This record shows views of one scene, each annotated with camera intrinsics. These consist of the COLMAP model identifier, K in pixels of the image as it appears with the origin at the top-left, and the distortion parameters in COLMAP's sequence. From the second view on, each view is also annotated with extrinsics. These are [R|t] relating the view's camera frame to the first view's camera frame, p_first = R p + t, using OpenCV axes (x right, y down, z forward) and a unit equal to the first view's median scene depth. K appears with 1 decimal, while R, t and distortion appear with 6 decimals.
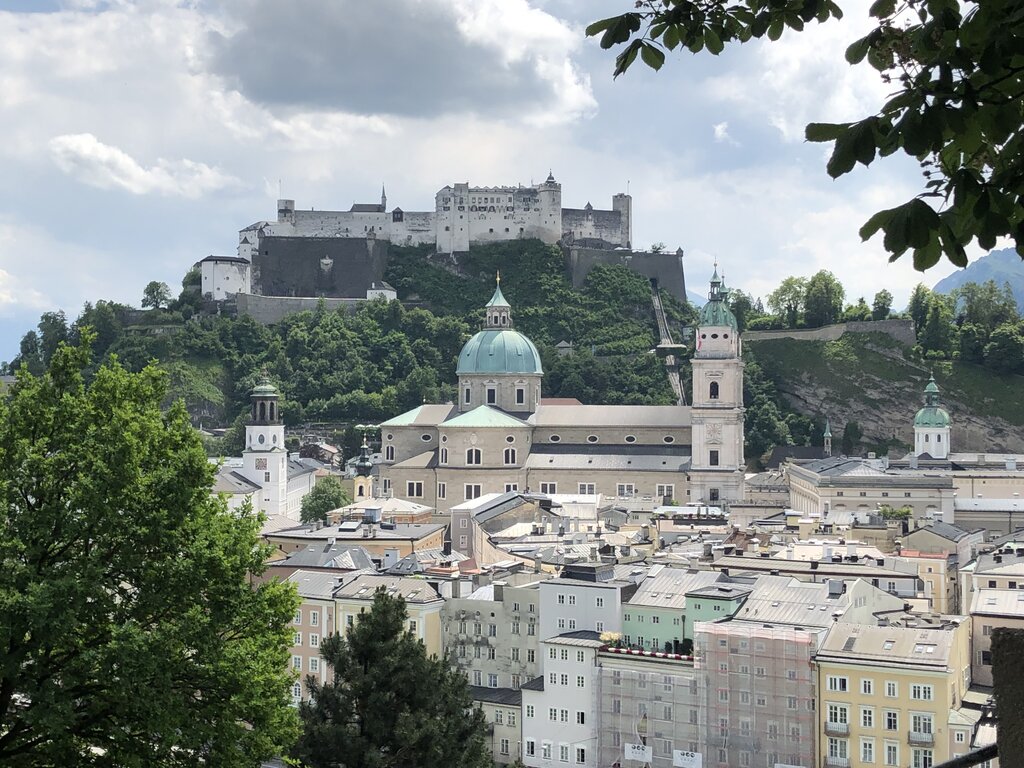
lens RADIAL K [[1539.4, 0, 512.0], [0, 1539.4, 384.0], [0, 0, 1]] dist [-0.009260, -0.006372]
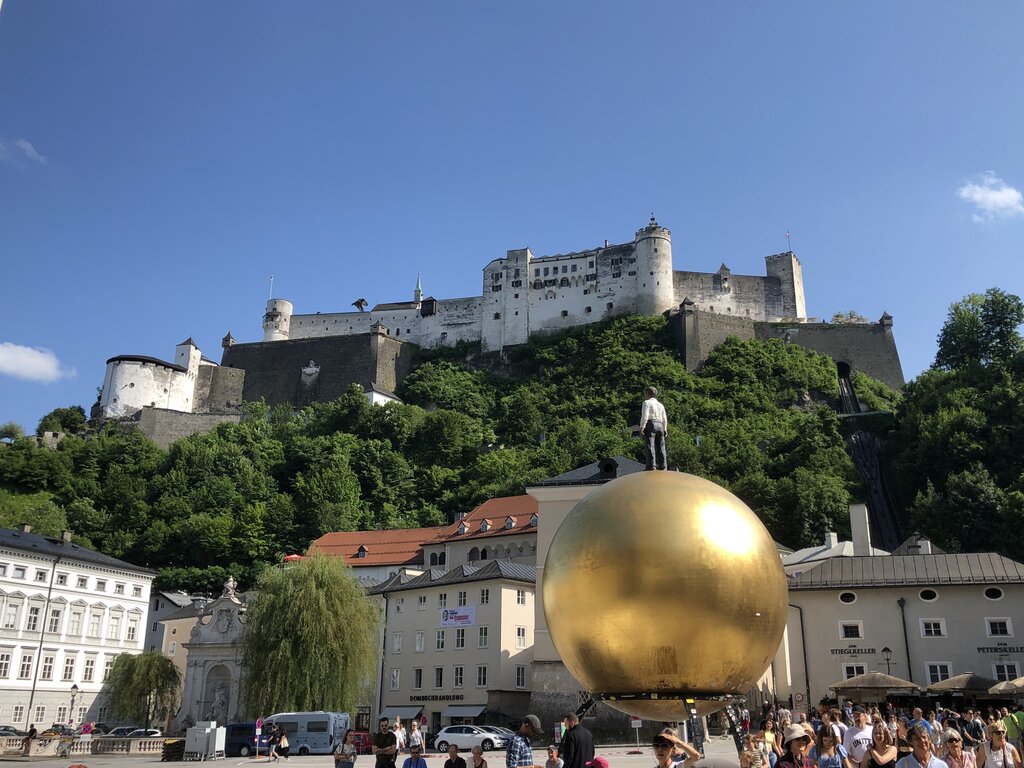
lens RADIAL K [[992.1, 0, 512.0], [0, 992.1, 384.0], [0, 0, 1]] dist [0.073201, -0.007997]
pose [[0.949922, -0.091773, -0.298706, 0.086664], [-0.005733, 0.950623, -0.310296, 0.056703], [0.312434, 0.296470, 0.902491, 0.629937]]
